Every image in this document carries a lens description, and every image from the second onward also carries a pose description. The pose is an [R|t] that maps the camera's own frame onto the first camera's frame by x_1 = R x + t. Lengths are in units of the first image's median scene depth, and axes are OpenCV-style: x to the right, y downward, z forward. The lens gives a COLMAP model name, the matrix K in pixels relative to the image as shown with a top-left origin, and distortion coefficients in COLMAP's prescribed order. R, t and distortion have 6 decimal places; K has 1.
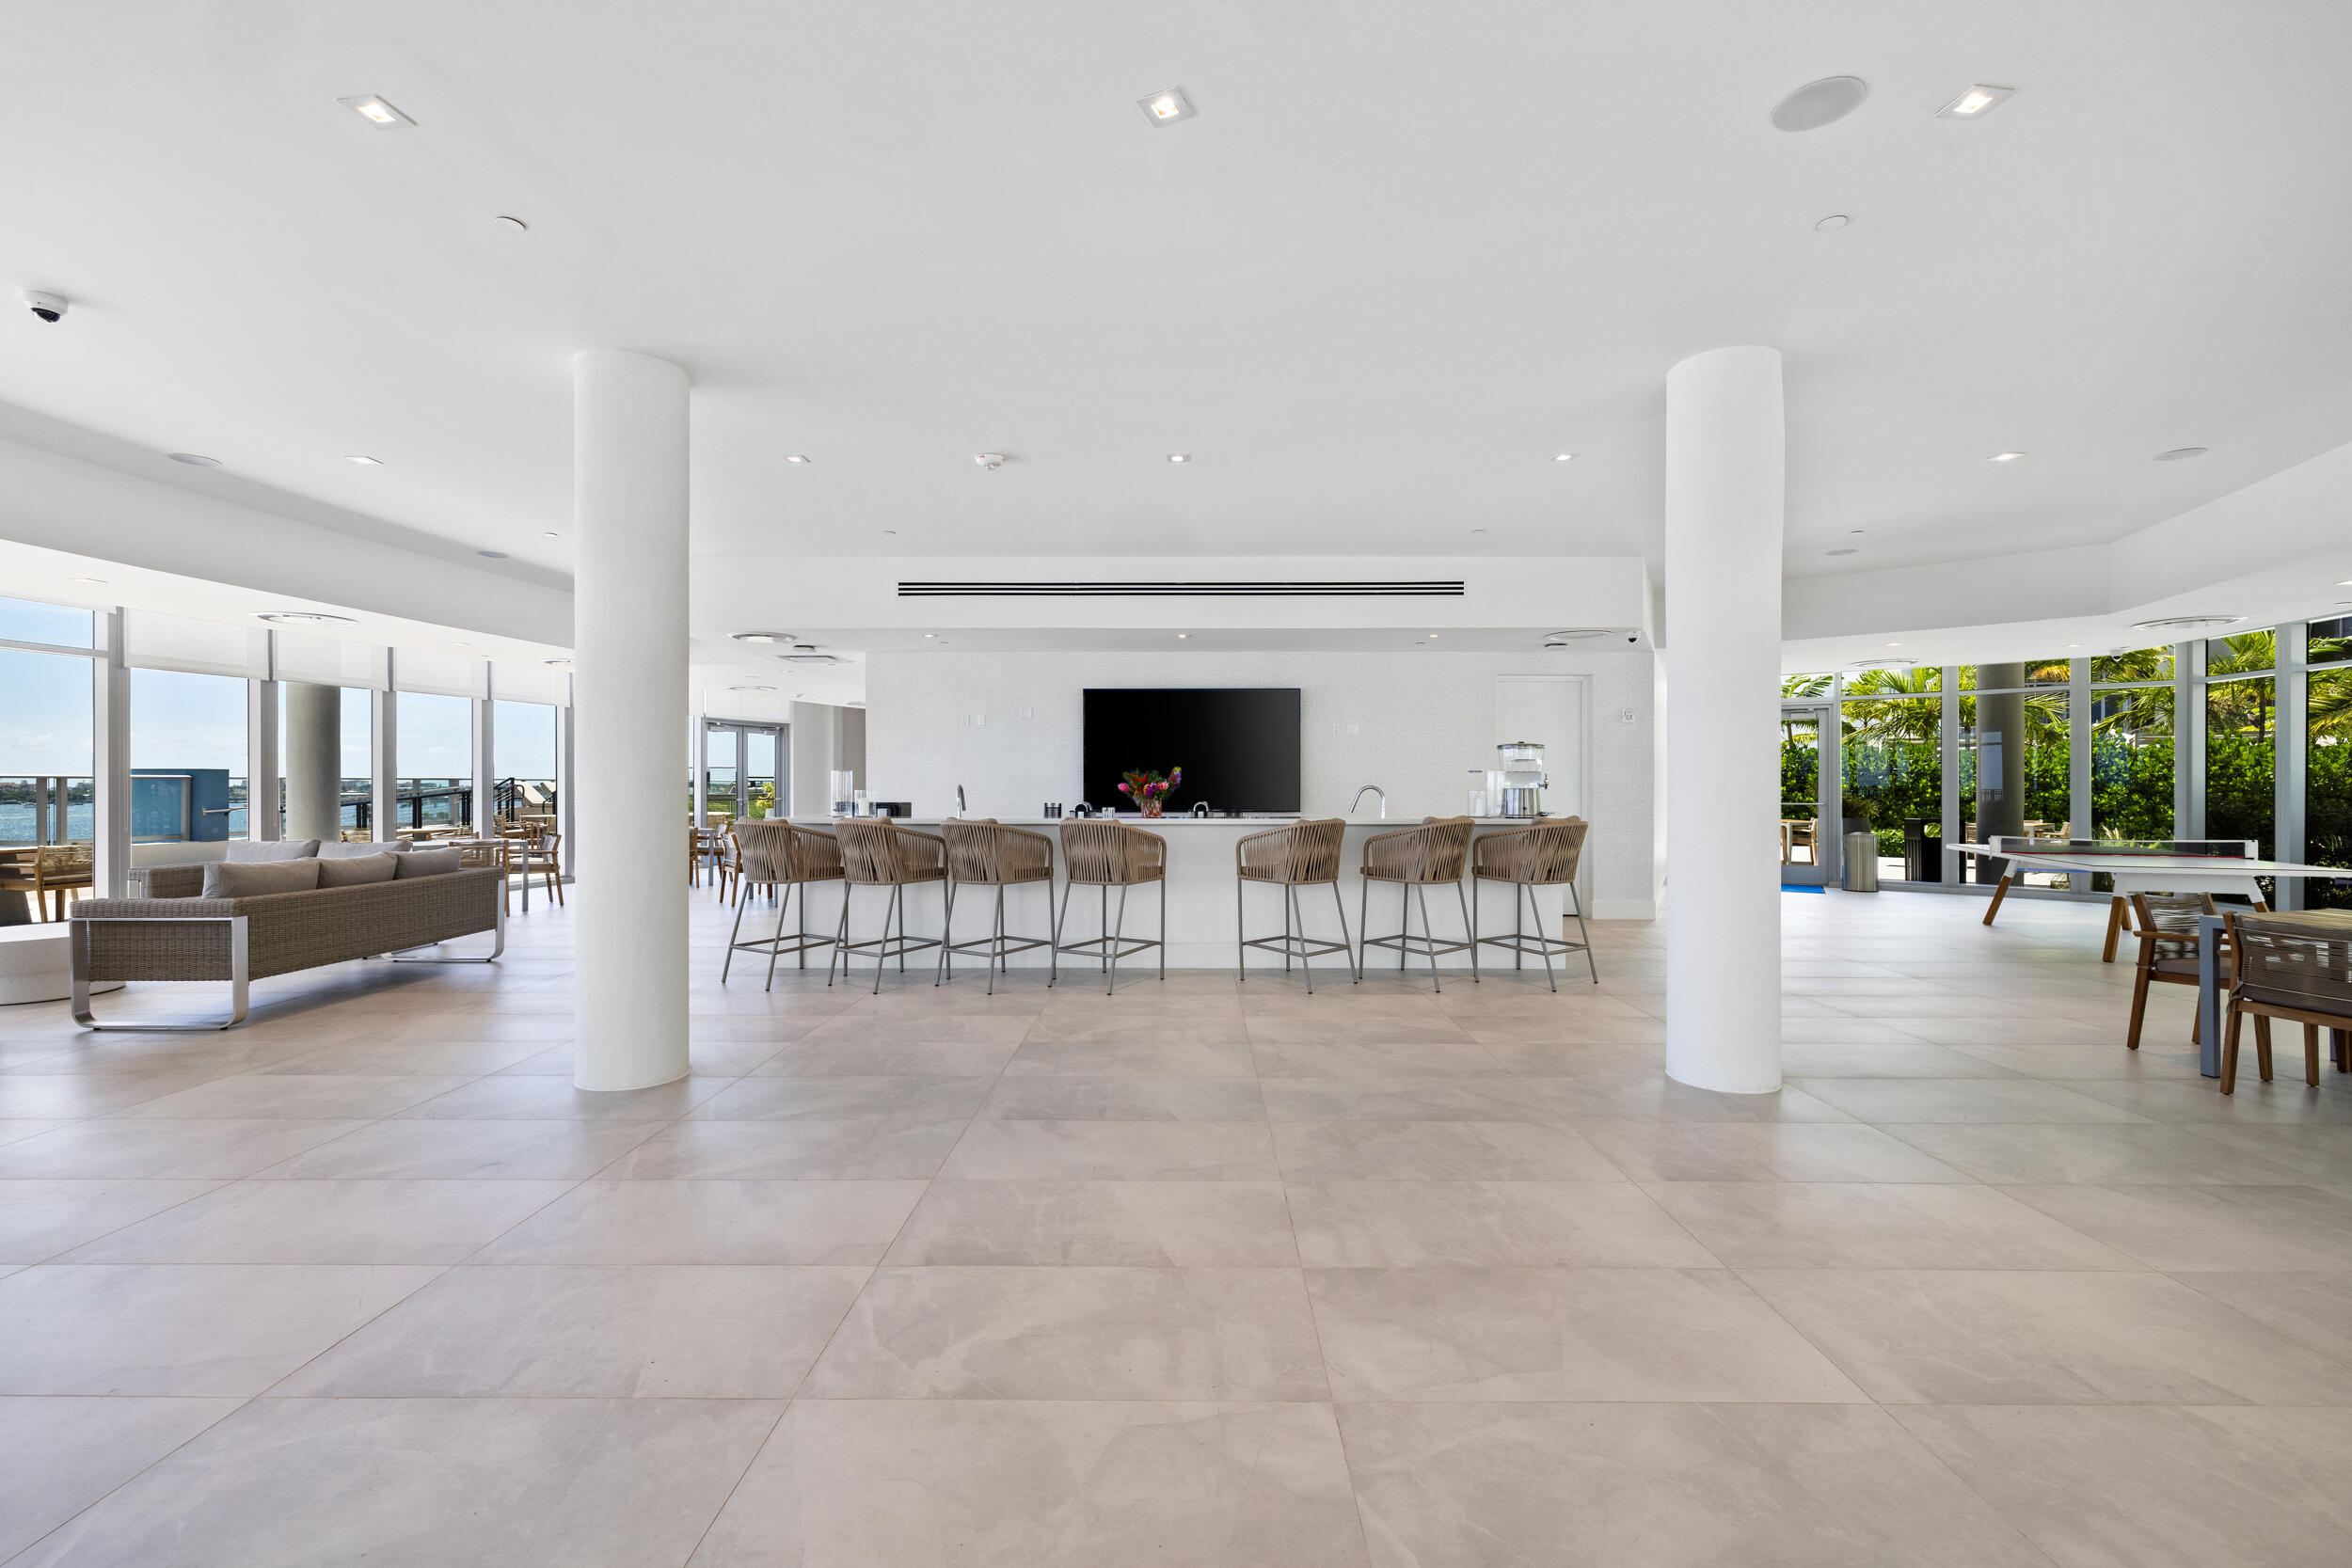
lens RADIAL K [[999.6, 0, 1176.6], [0, 999.6, 787.3], [0, 0, 1]] dist [0.004840, -0.000188]
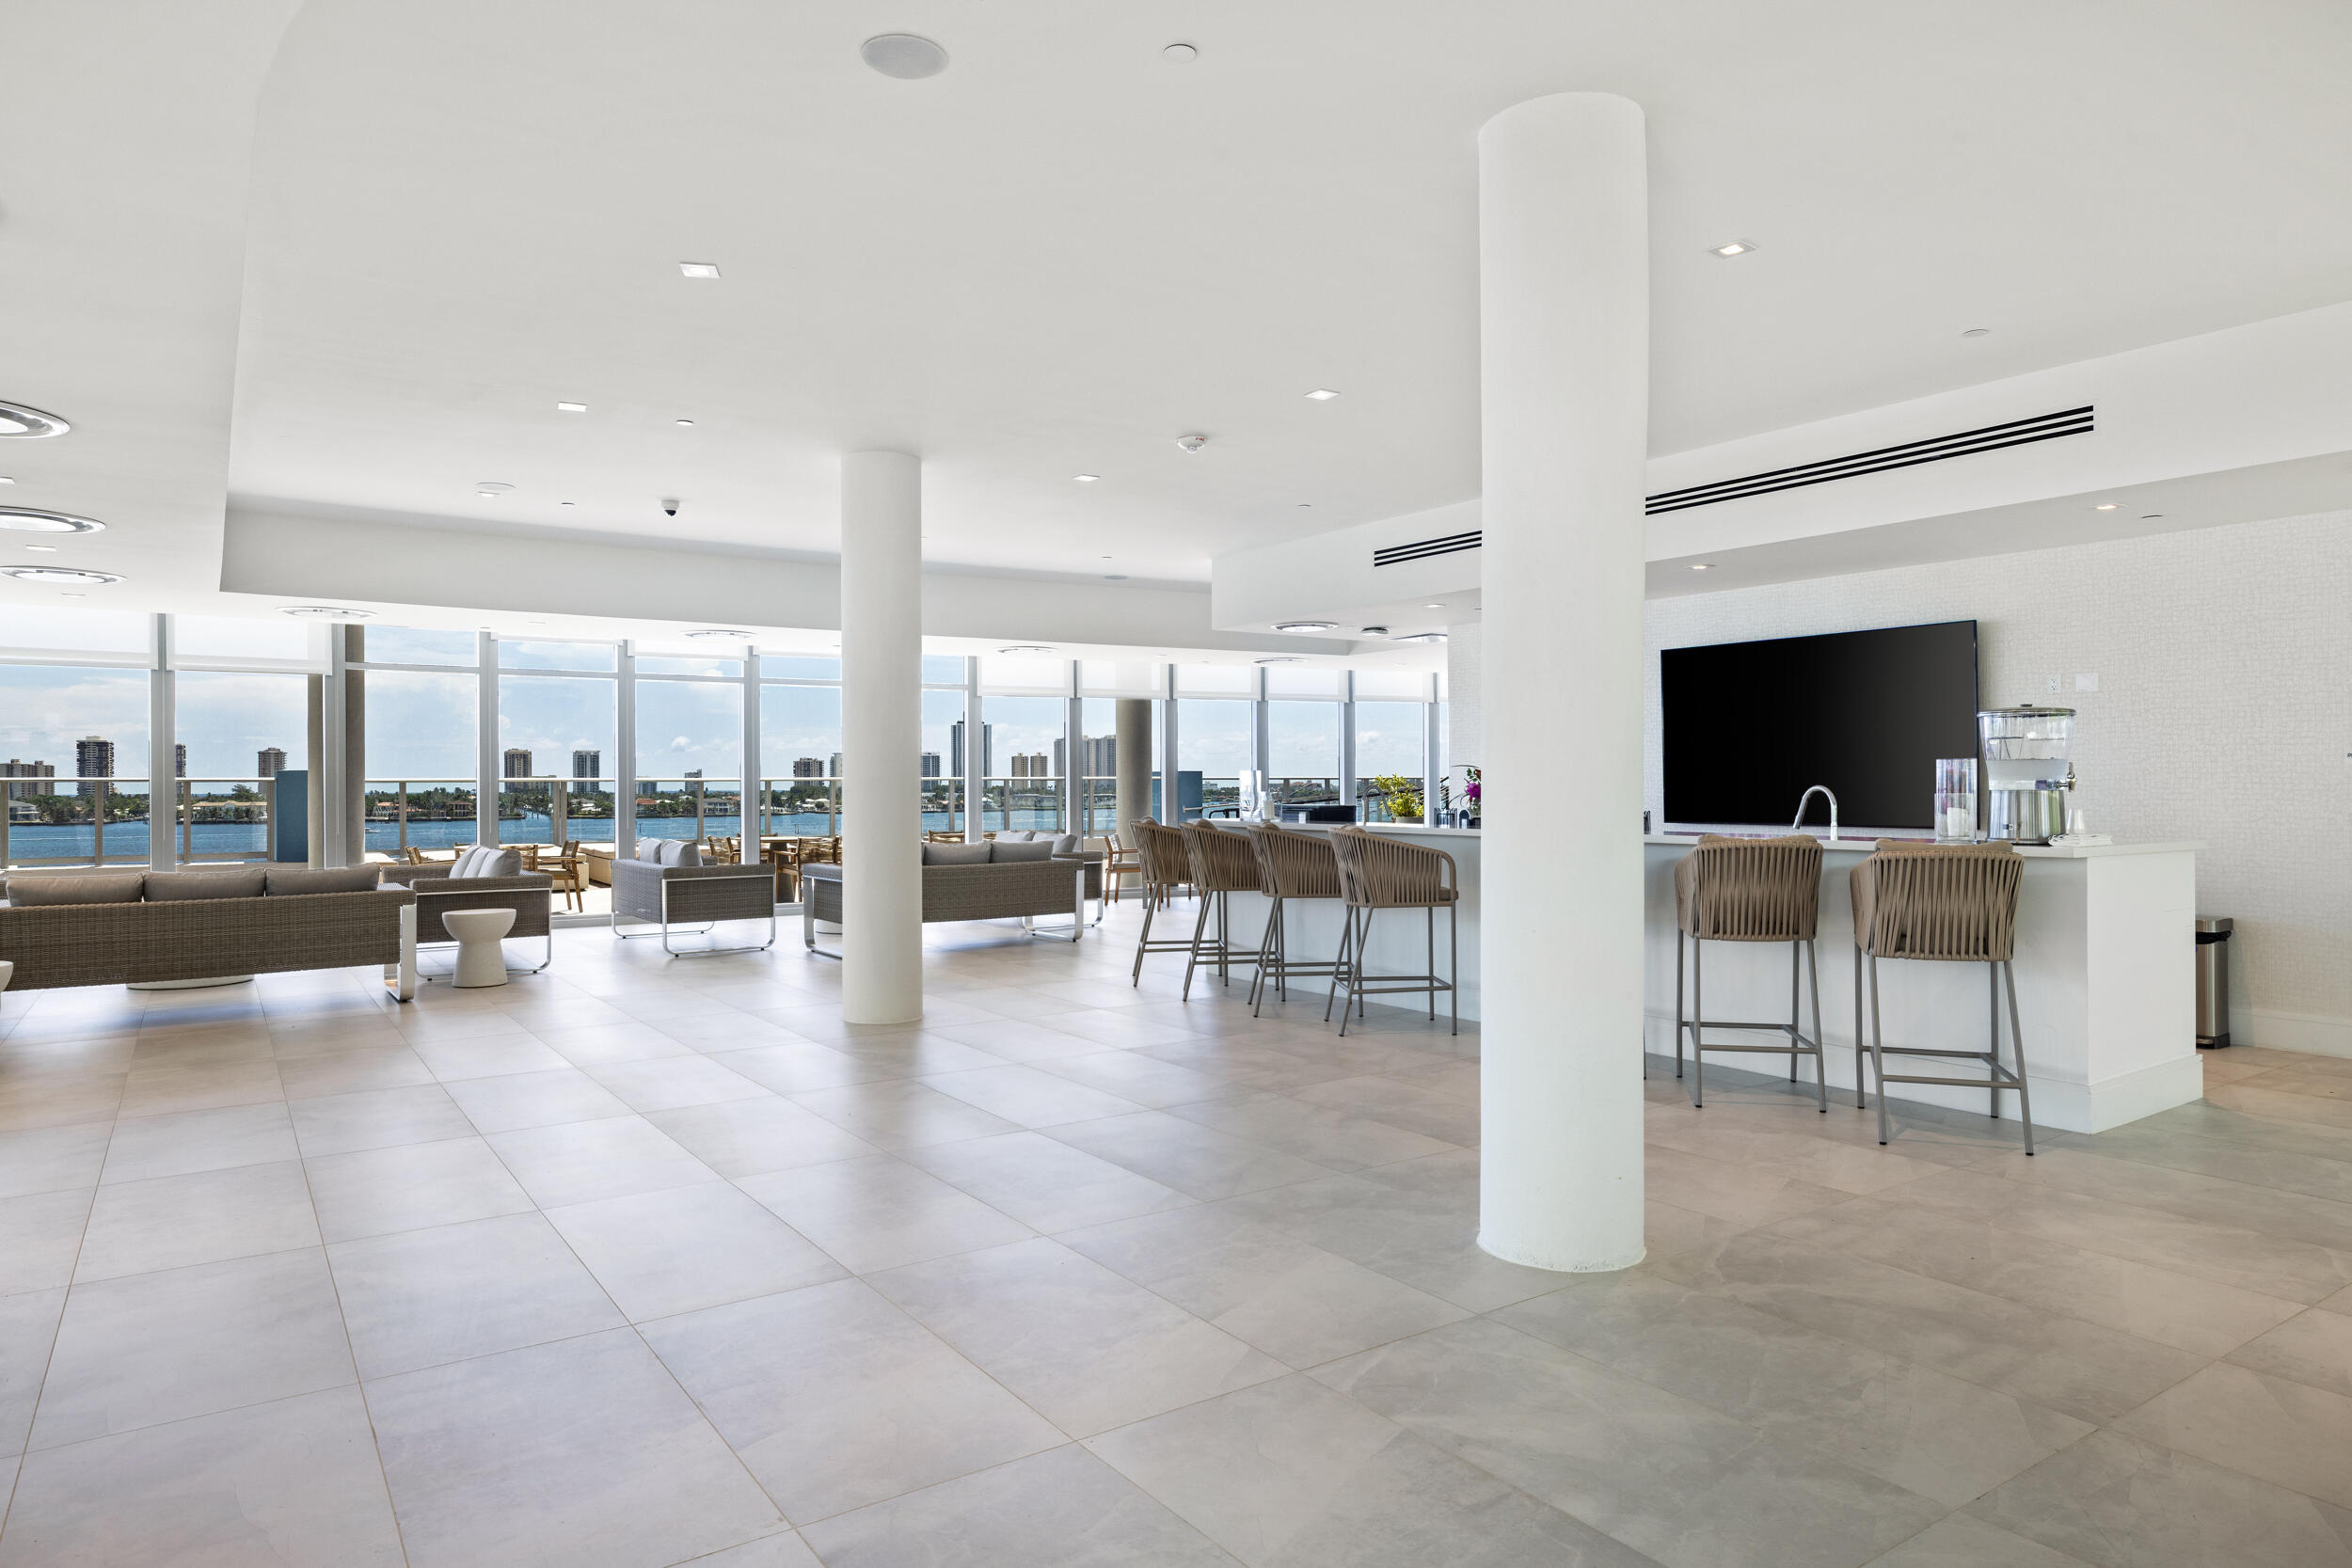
lens RADIAL K [[1422.9, 0, 1172.8], [0, 1422.9, 779.5], [0, 0, 1]] dist [0.001123, 0.000588]
pose [[0.565243, -0.004469, -0.824912, 0.759667], [0.000621, 0.999987, -0.004992, -0.001063], [0.824924, 0.002309, 0.565239, 0.186205]]
